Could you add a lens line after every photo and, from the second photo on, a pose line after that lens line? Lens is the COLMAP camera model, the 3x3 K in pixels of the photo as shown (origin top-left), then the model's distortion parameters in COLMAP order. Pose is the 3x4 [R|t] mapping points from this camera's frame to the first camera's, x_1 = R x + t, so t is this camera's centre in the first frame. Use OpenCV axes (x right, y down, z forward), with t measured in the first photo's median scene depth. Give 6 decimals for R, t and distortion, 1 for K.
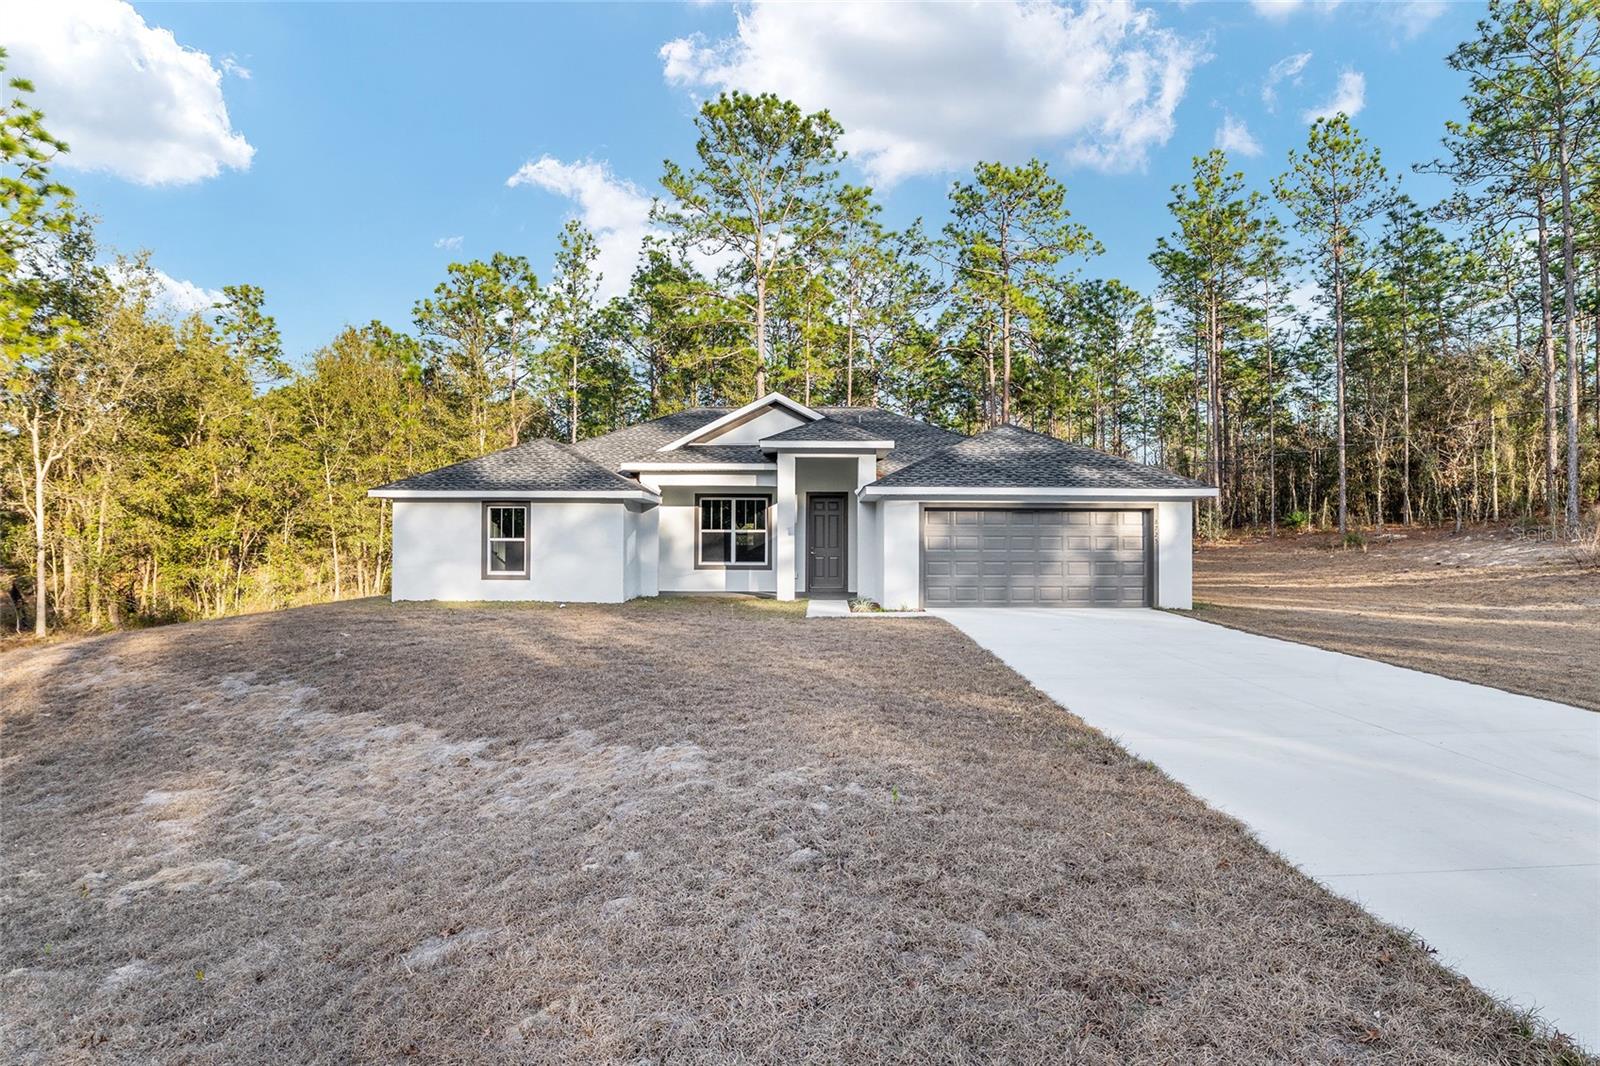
lens RADIAL K [[860.7, 0, 800.0], [0, 860.7, 533.0], [0, 0, 1]] dist [-0.038475, -0.000114]
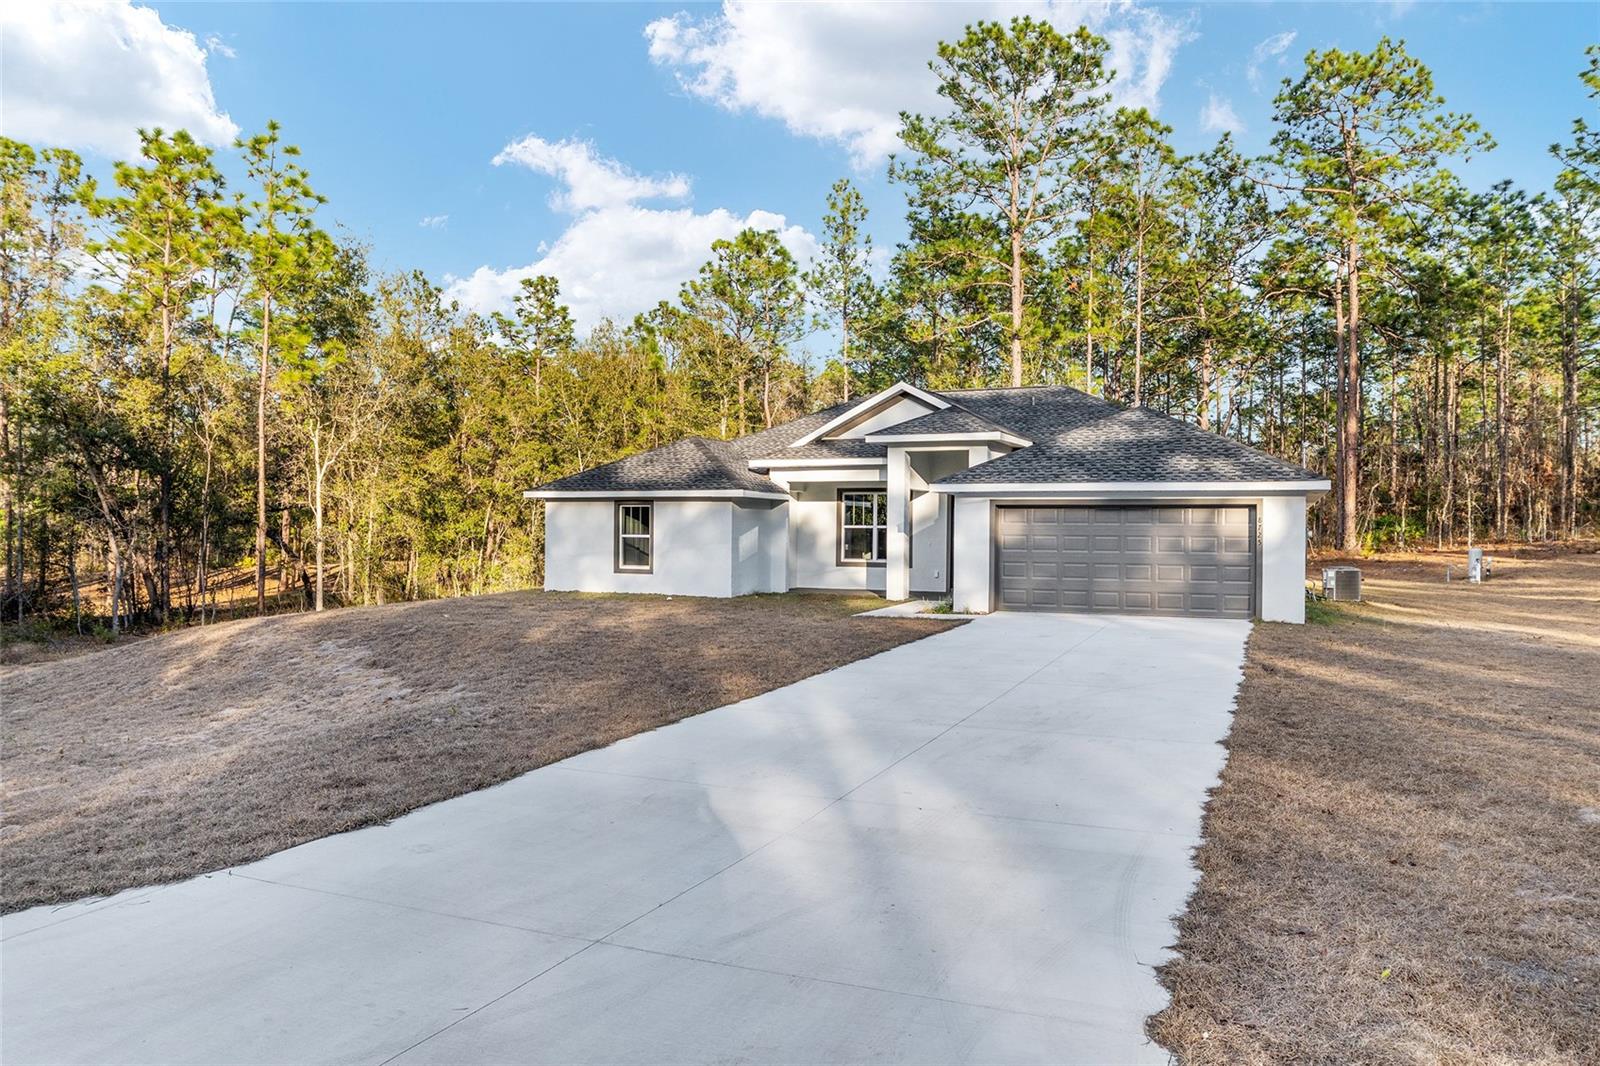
lens RADIAL K [[1062.9, 0, 836.4], [0, 1062.9, 529.6], [0, 0, 1]] dist [-0.037204, -0.002864]
pose [[0.931223, 0.002353, -0.364442, 0.182673], [0.001530, 0.999945, 0.010366, -0.006644], [0.364447, -0.010211, 0.931168, -0.069119]]
